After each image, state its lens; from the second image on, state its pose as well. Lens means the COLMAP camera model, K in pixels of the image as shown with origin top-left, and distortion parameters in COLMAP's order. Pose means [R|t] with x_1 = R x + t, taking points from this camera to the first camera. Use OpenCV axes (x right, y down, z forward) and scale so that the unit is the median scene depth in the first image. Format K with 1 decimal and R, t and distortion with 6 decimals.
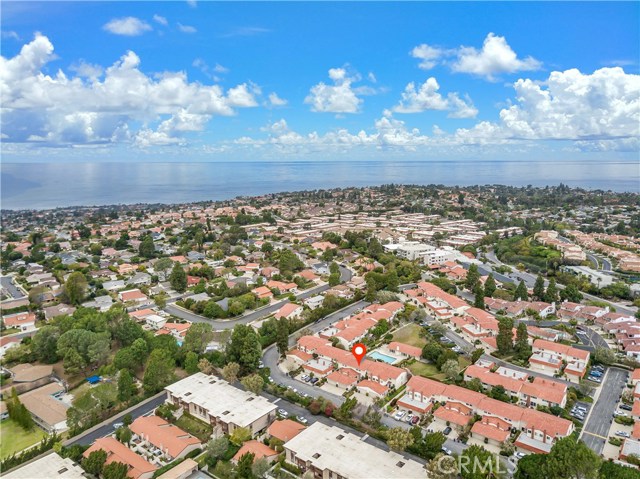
lens RADIAL K [[543.3, 0, 320.0], [0, 543.3, 239.5], [0, 0, 1]] dist [-0.013300, -0.008719]
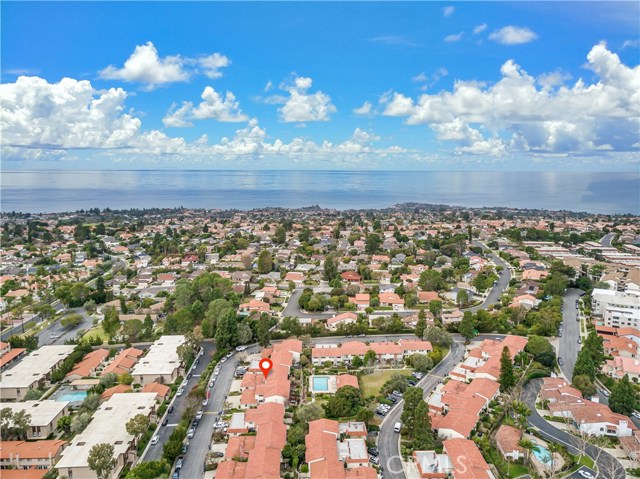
lens RADIAL K [[546.0, 0, 320.4], [0, 546.0, 228.3], [0, 0, 1]] dist [0.018134, -0.003107]
pose [[0.636247, 0.144146, -0.757899, 0.797988], [-0.171927, 0.984177, 0.042852, -0.084643], [0.752084, 0.103039, 0.650963, 0.370210]]
